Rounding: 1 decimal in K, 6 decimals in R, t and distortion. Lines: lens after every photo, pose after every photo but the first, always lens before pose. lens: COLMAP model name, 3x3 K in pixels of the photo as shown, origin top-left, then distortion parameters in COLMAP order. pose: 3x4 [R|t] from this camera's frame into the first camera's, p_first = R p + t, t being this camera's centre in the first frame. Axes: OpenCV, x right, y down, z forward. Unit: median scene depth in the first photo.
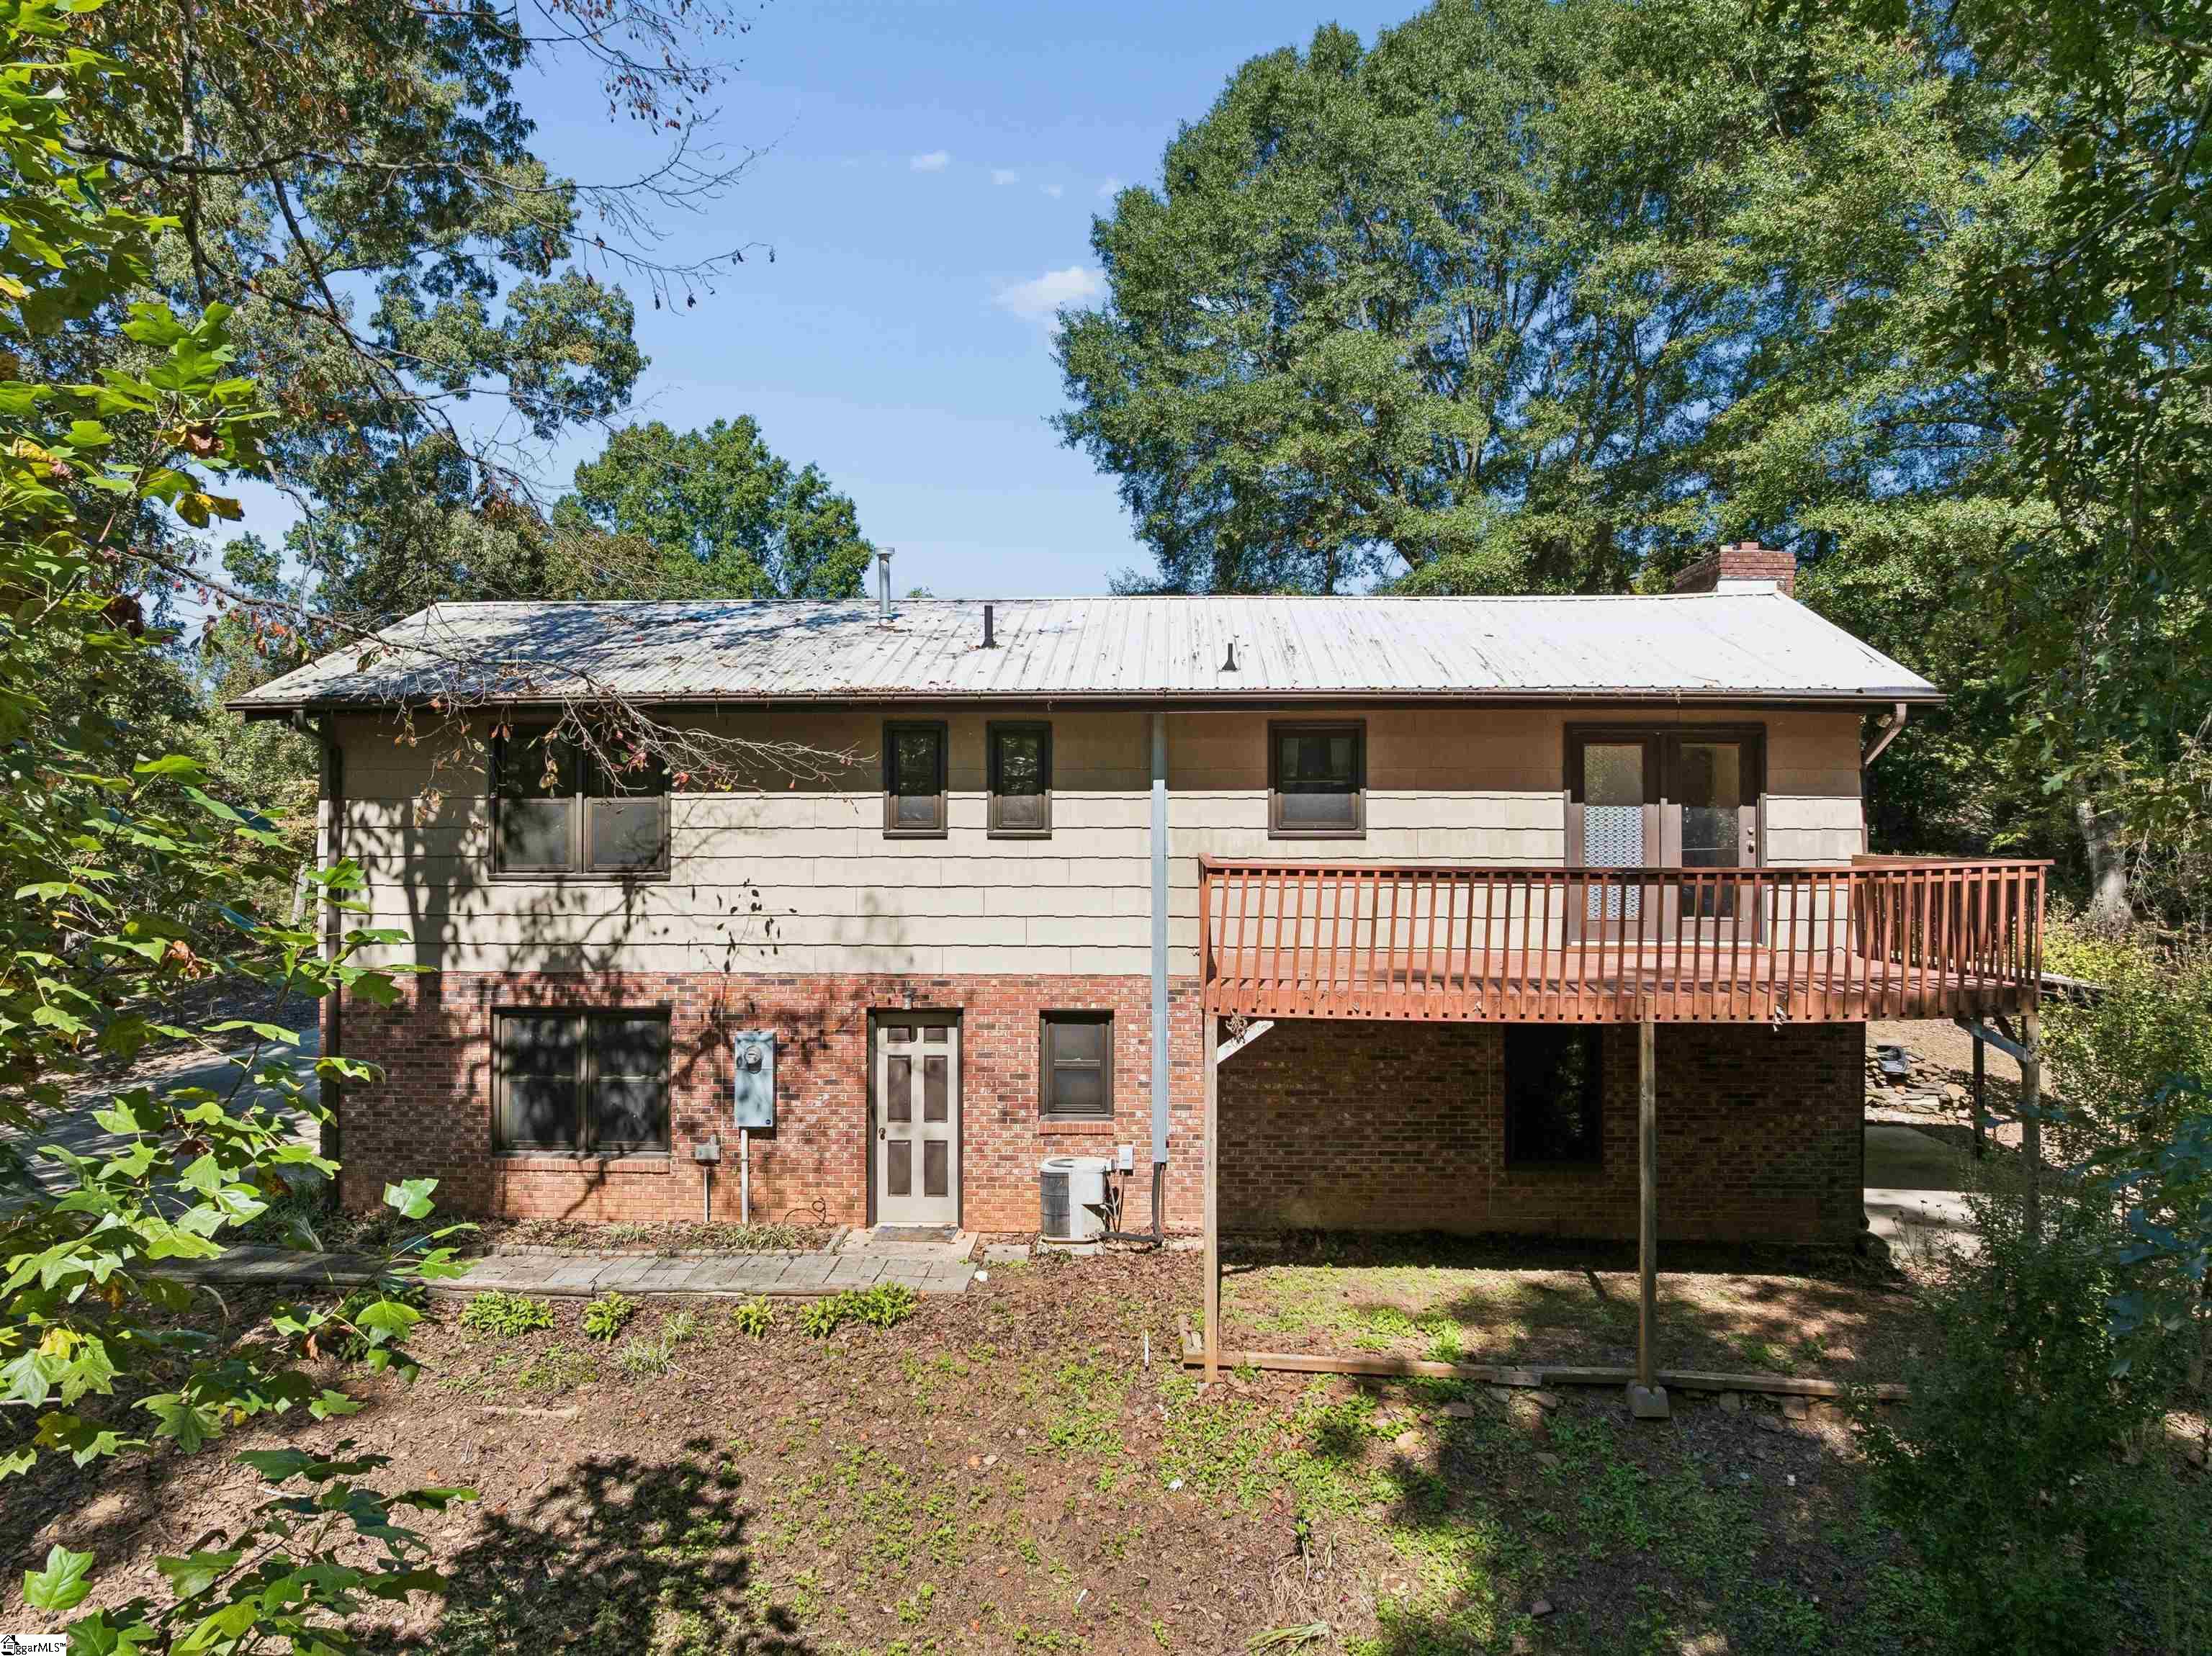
lens RADIAL K [[1559.7, 0, 1102.2], [0, 1559.7, 821.8], [0, 0, 1]] dist [0.030675, 0.001047]
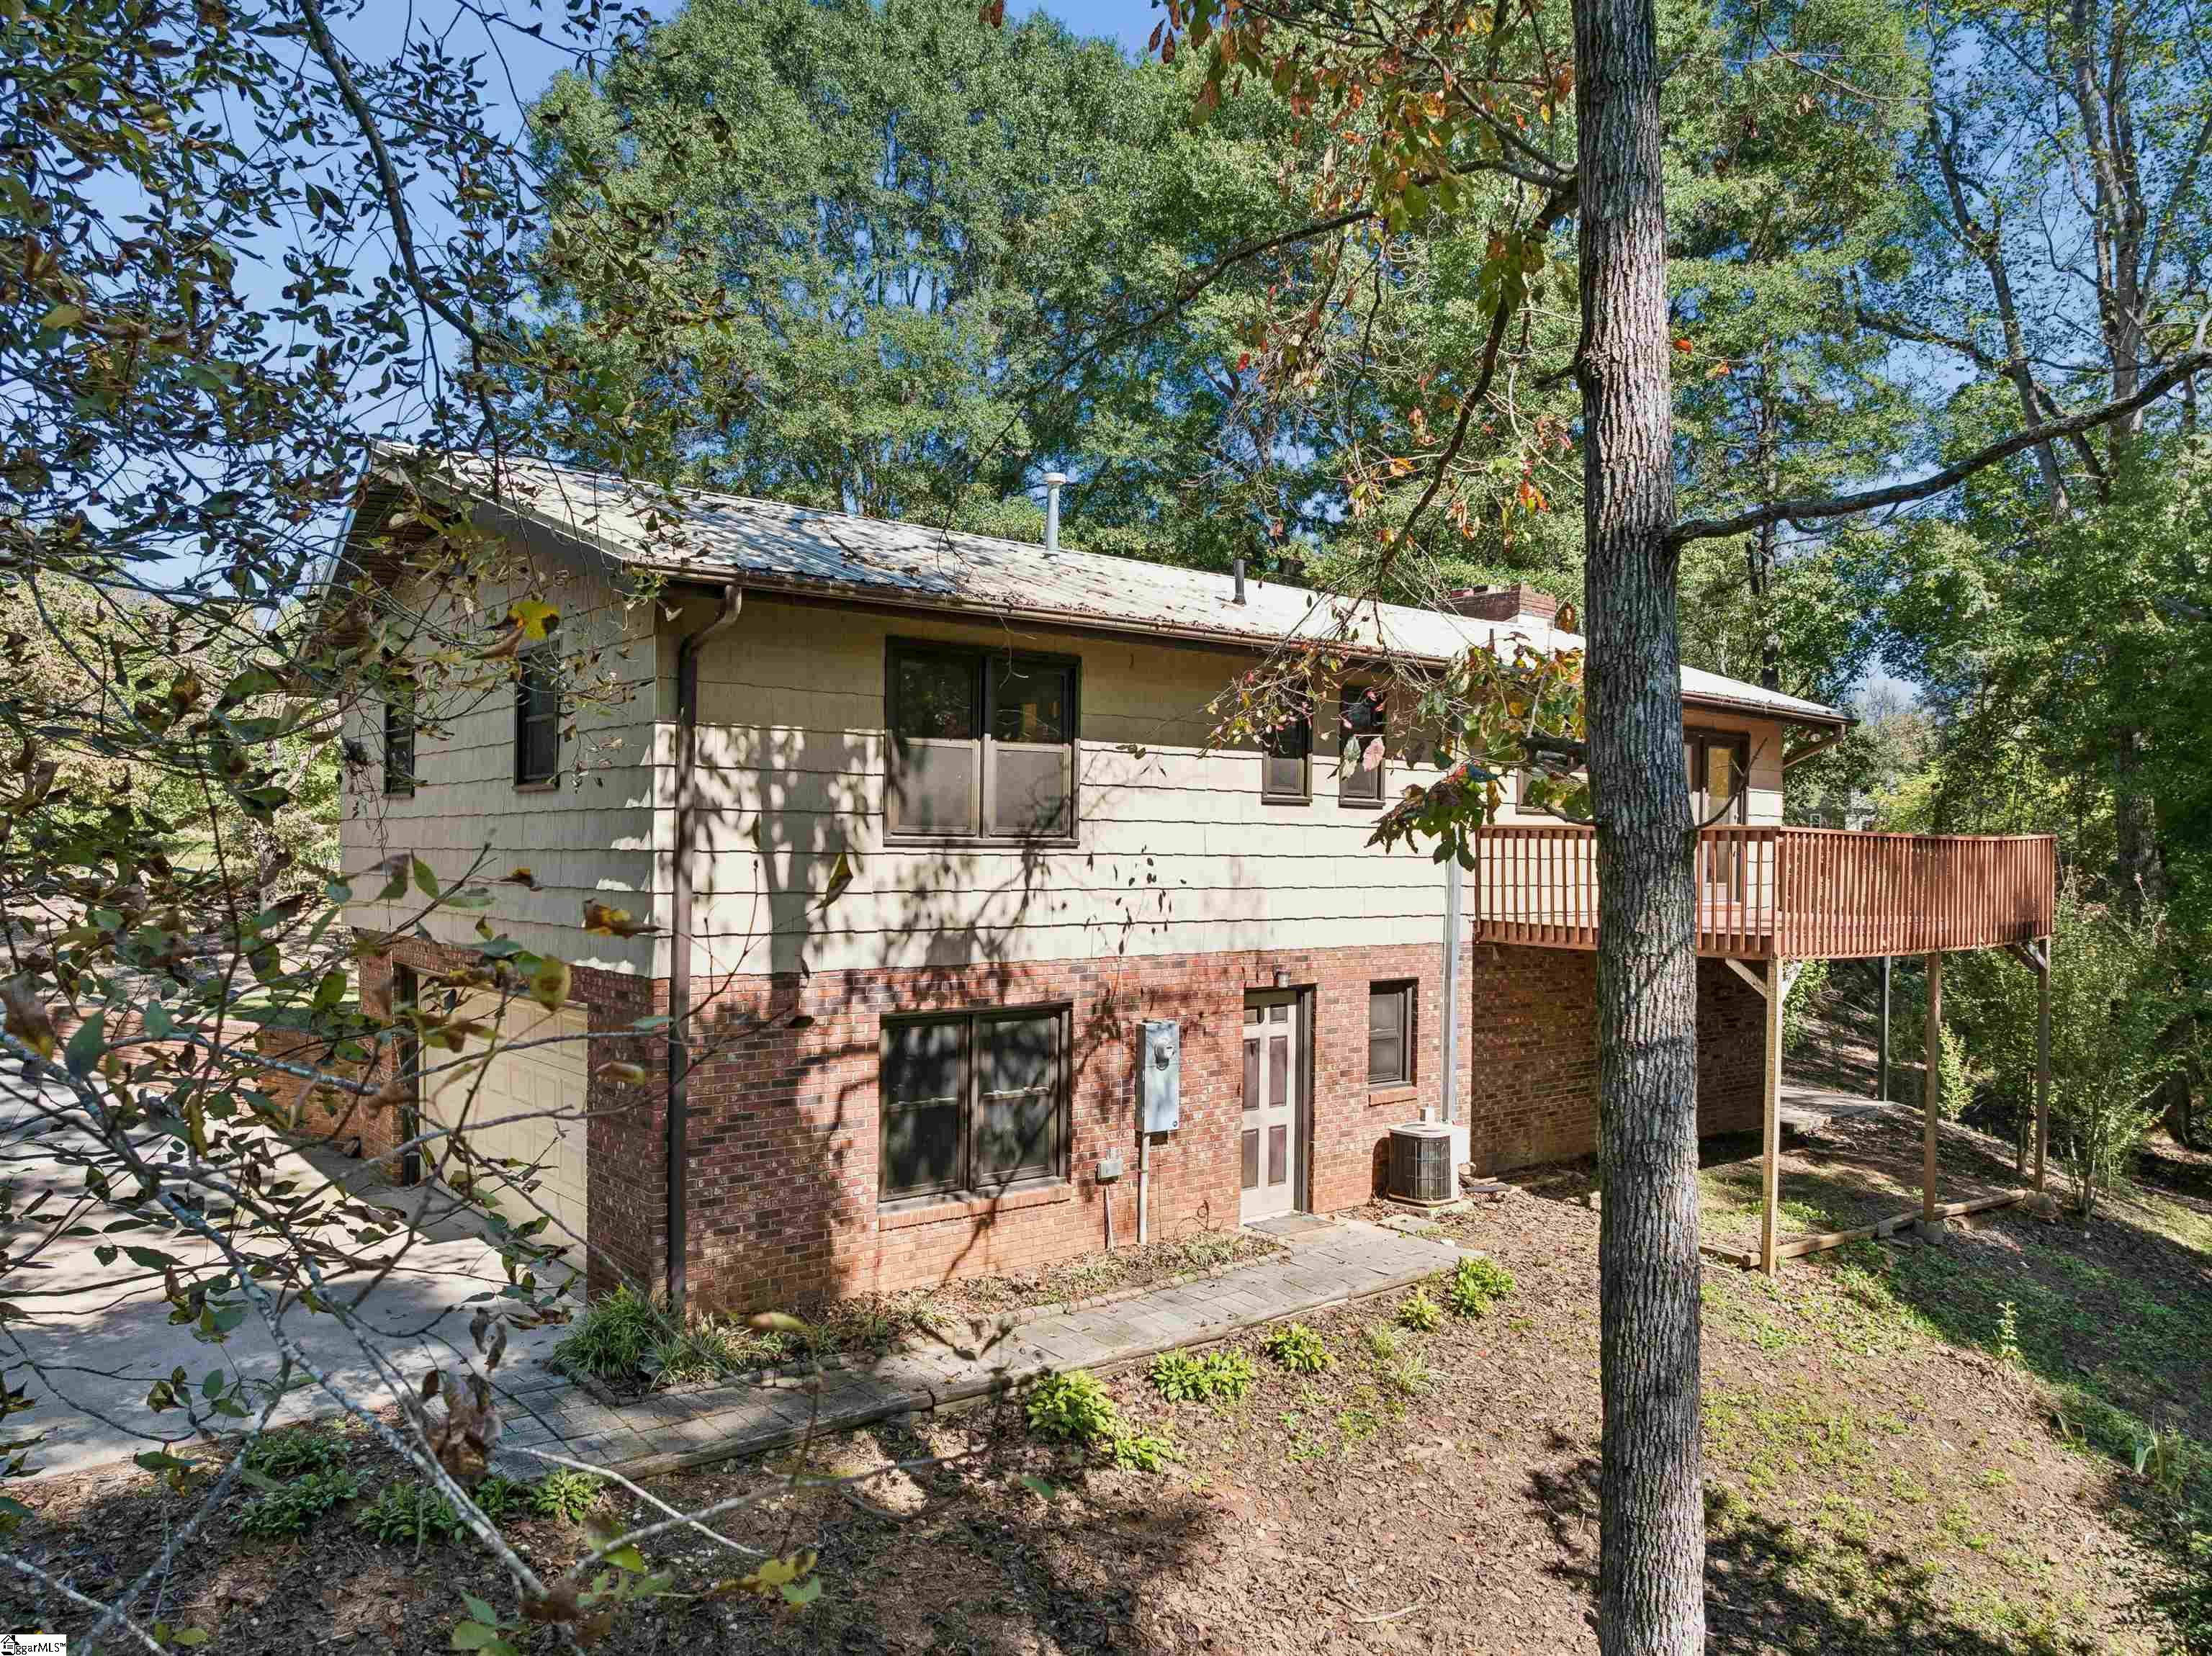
lens RADIAL K [[1559.7, 0, 1101.5], [0, 1559.7, 842.0], [0, 0, 1]] dist [0.030675, 0.001047]
pose [[0.745167, 0.013214, 0.666747, -0.814037], [-0.021077, 0.999771, 0.003742, 0.031636], [-0.666545, -0.016841, 0.745275, 0.371462]]
